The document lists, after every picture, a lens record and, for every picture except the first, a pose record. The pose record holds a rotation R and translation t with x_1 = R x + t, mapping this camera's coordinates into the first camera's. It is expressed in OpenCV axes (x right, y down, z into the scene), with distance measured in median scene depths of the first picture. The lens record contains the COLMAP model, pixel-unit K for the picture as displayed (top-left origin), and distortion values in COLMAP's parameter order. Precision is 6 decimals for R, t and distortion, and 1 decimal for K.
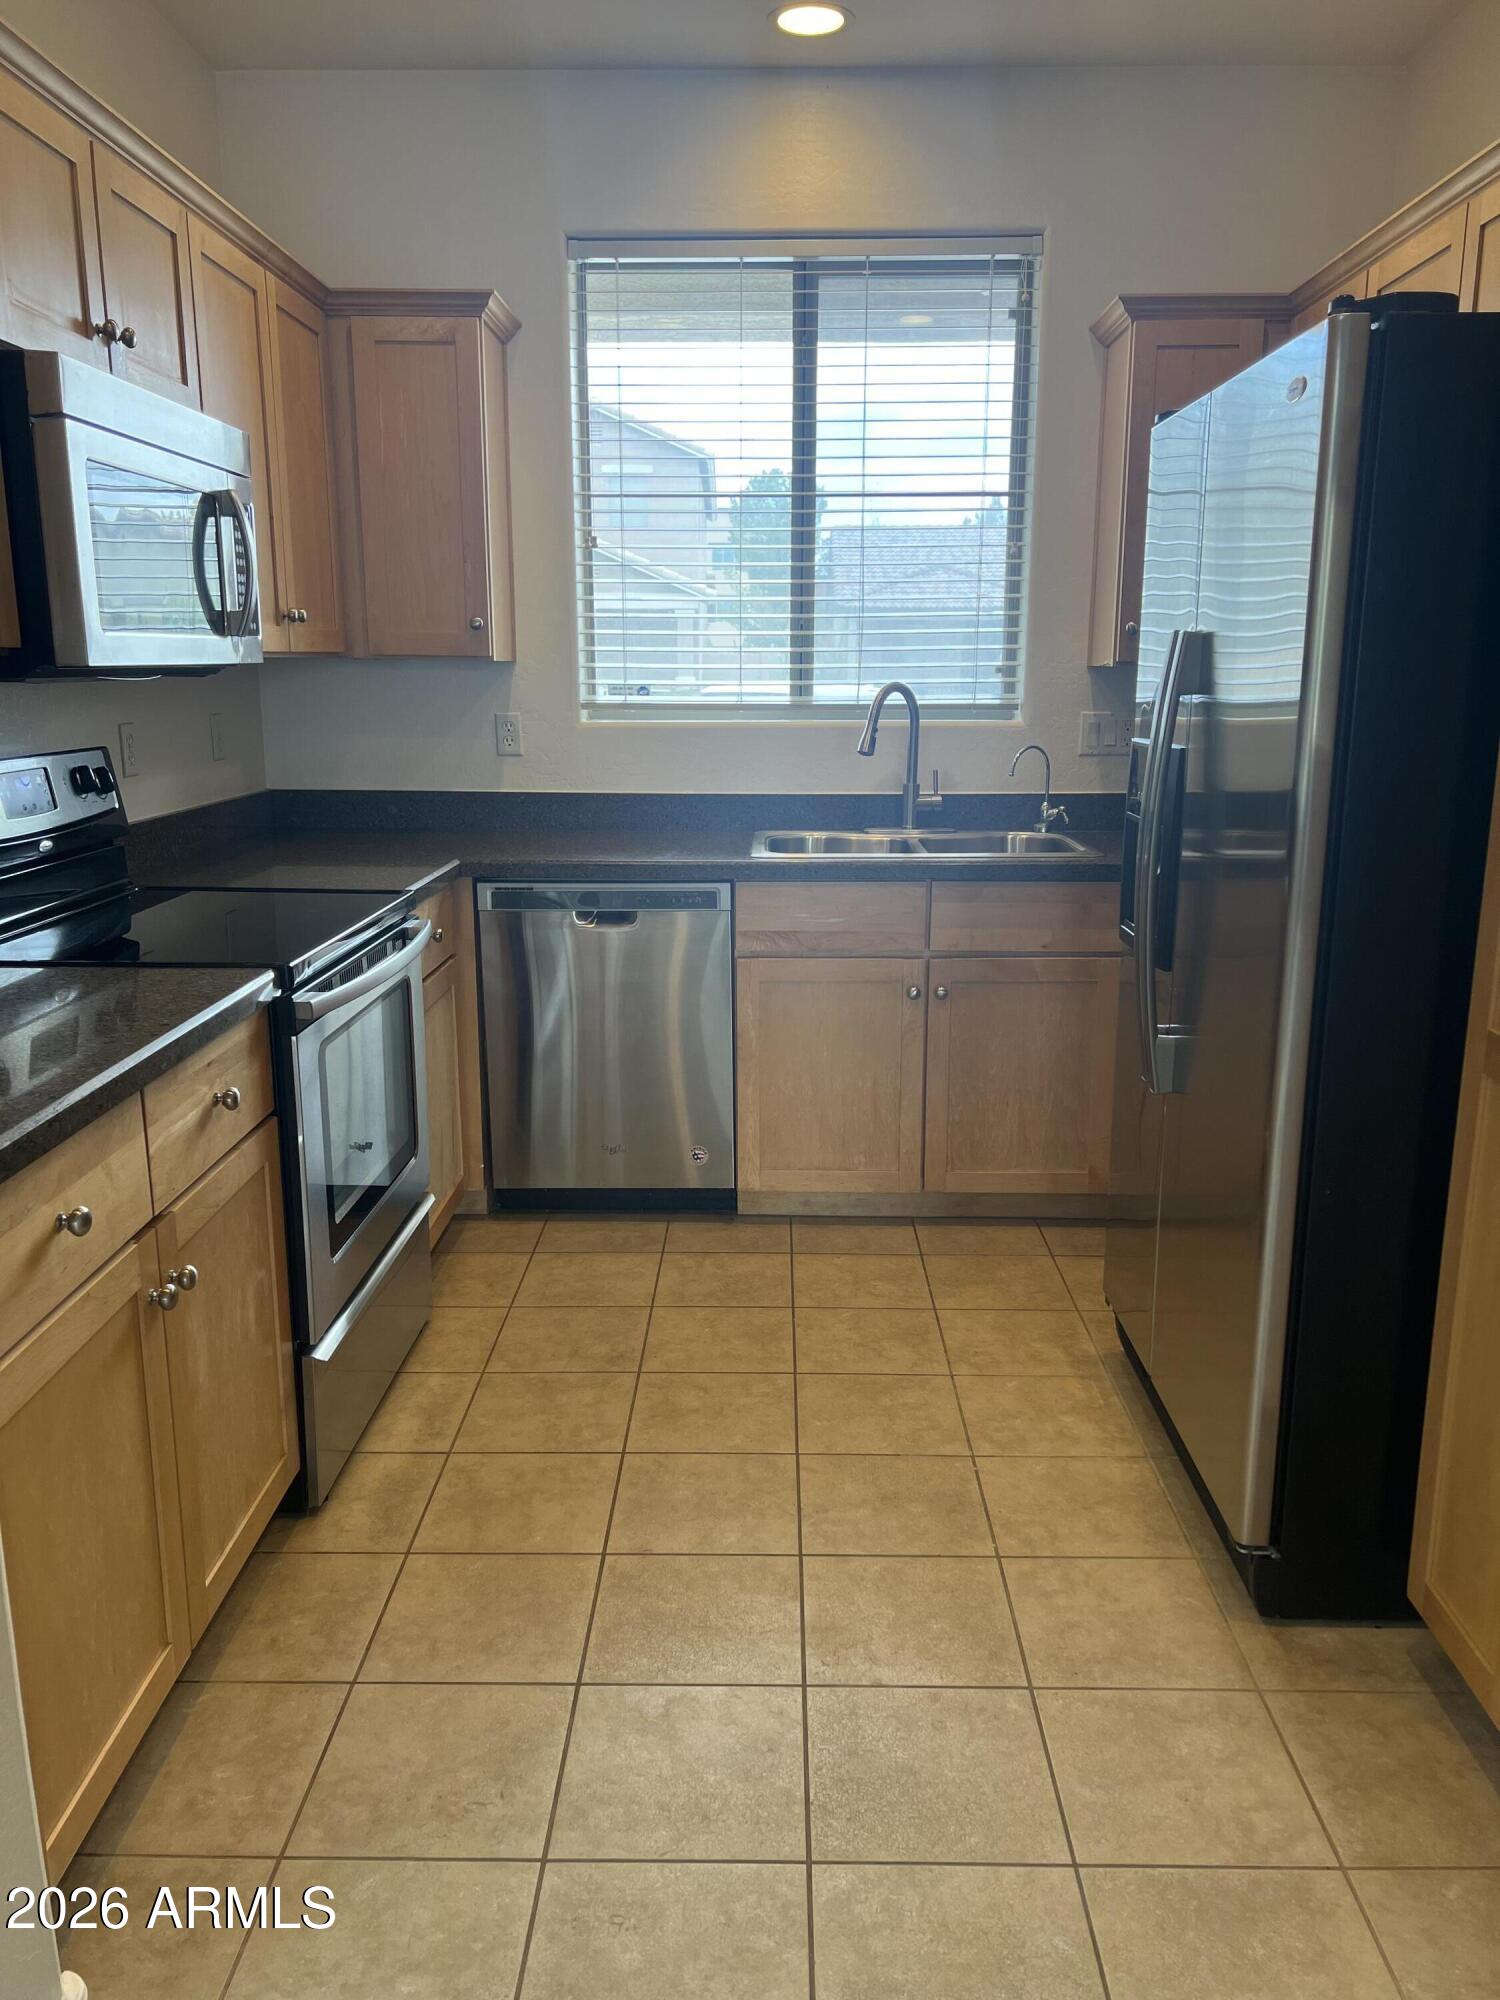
lens RADIAL K [[1500.0, 0, 755.3], [0, 1500.0, 1010.4], [0, 0, 1]] dist [0.061272, -0.075604]
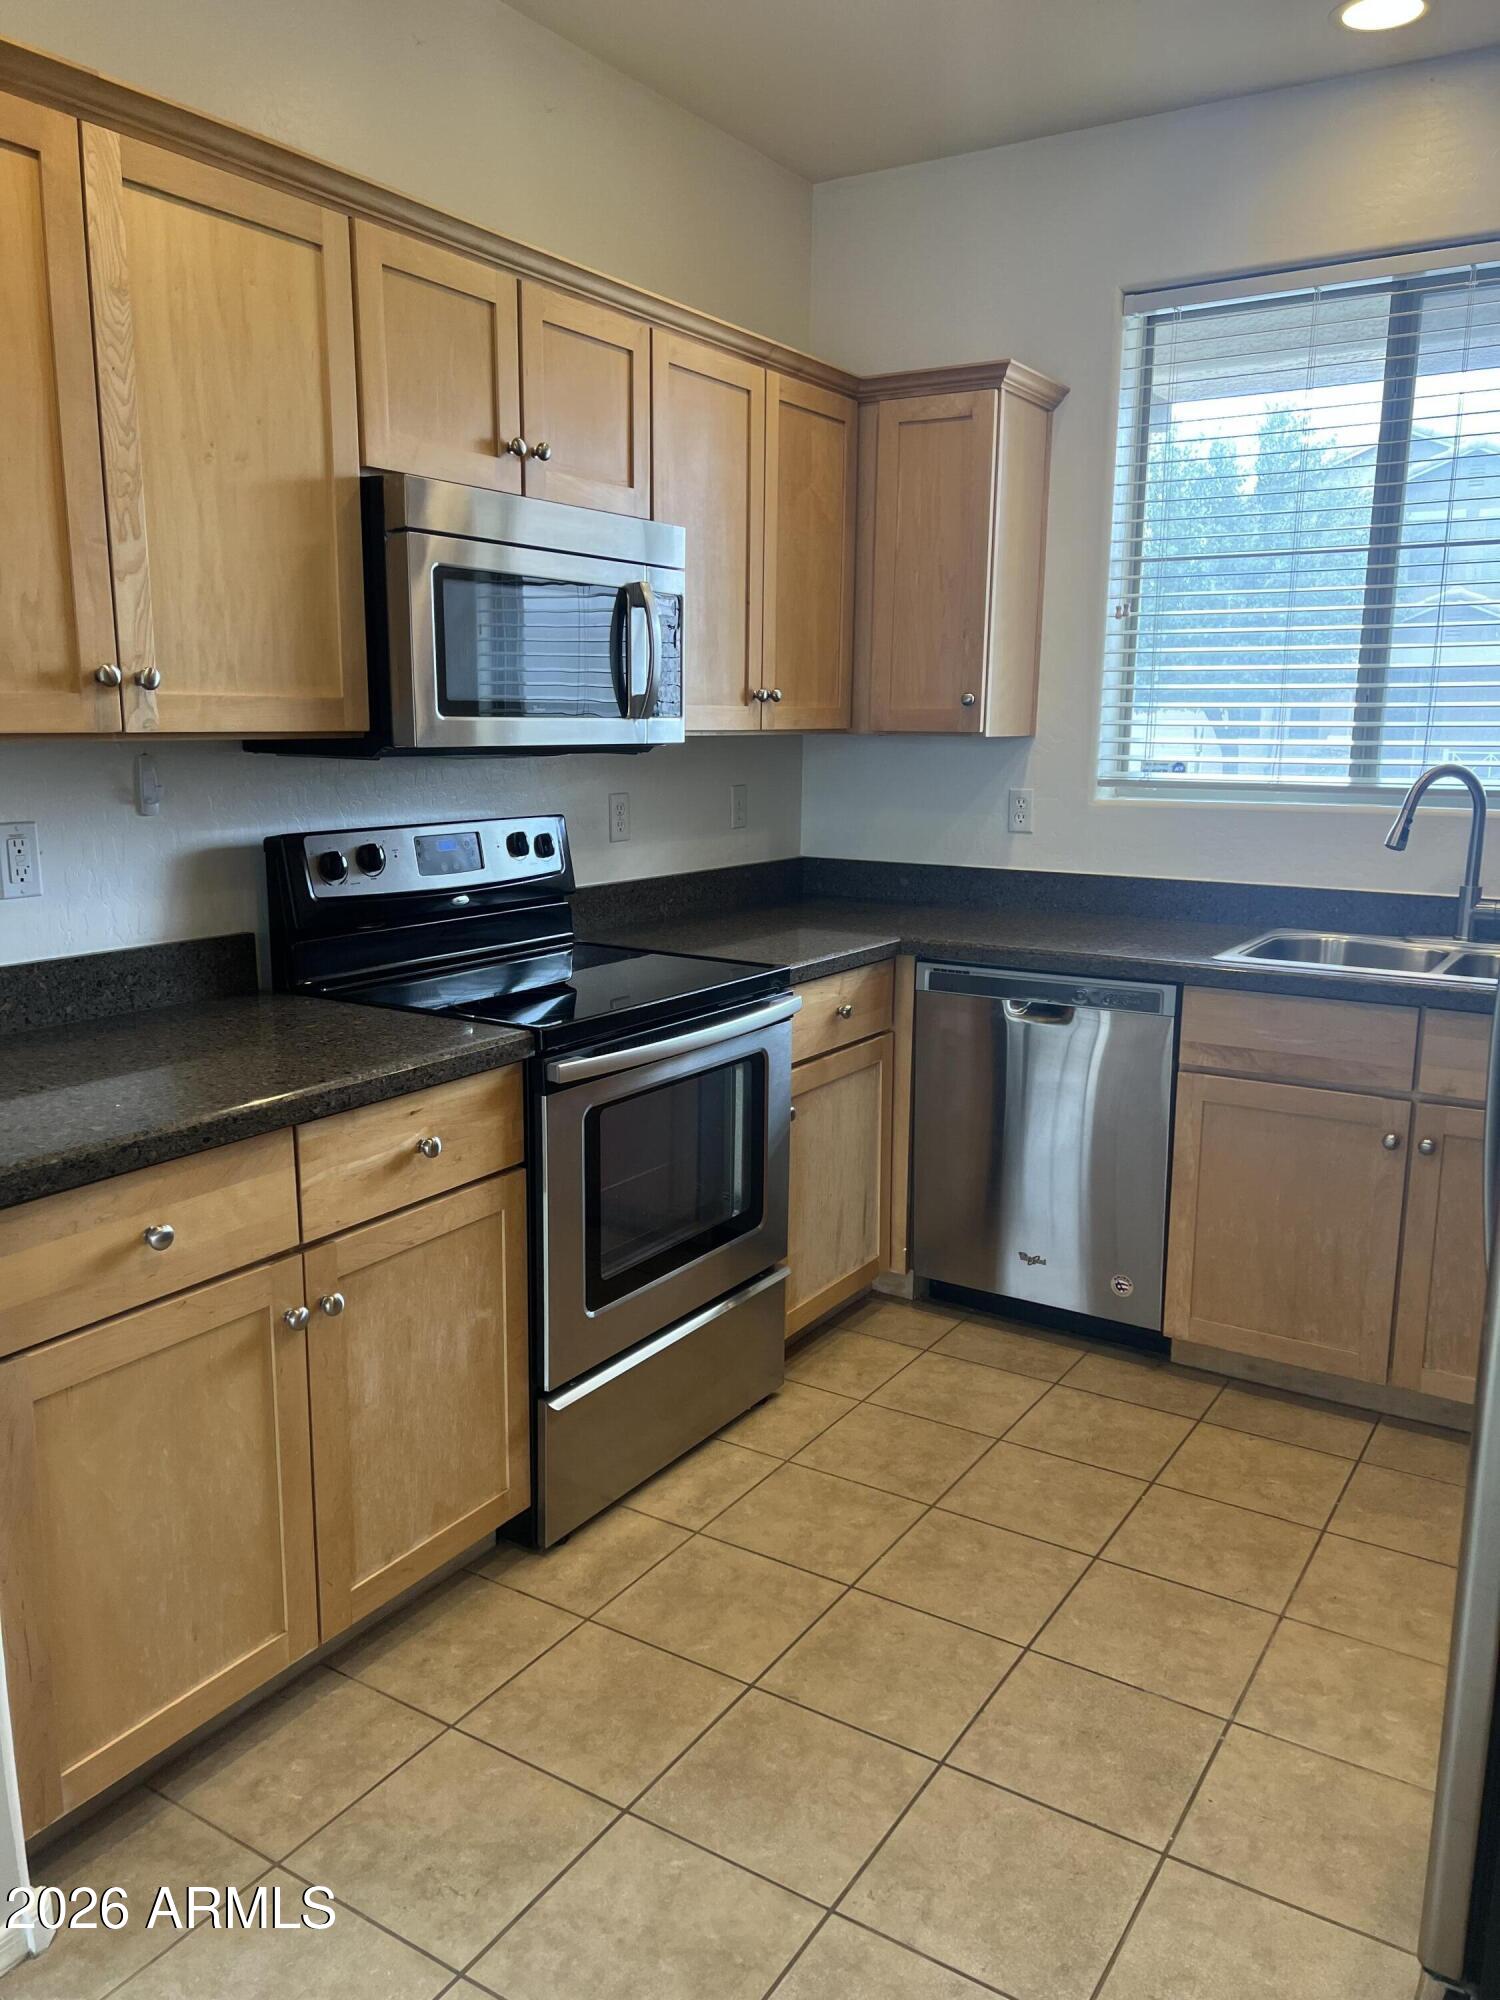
lens RADIAL K [[1500.0, 0, 738.7], [0, 1500.0, 1010.0], [0, 0, 1]] dist [0.061272, -0.075604]
pose [[0.851234, 0.104528, -0.514271, 0.224563], [-0.123946, 0.992283, -0.003472, -0.036458], [0.509940, 0.066697, 0.857621, 0.106367]]
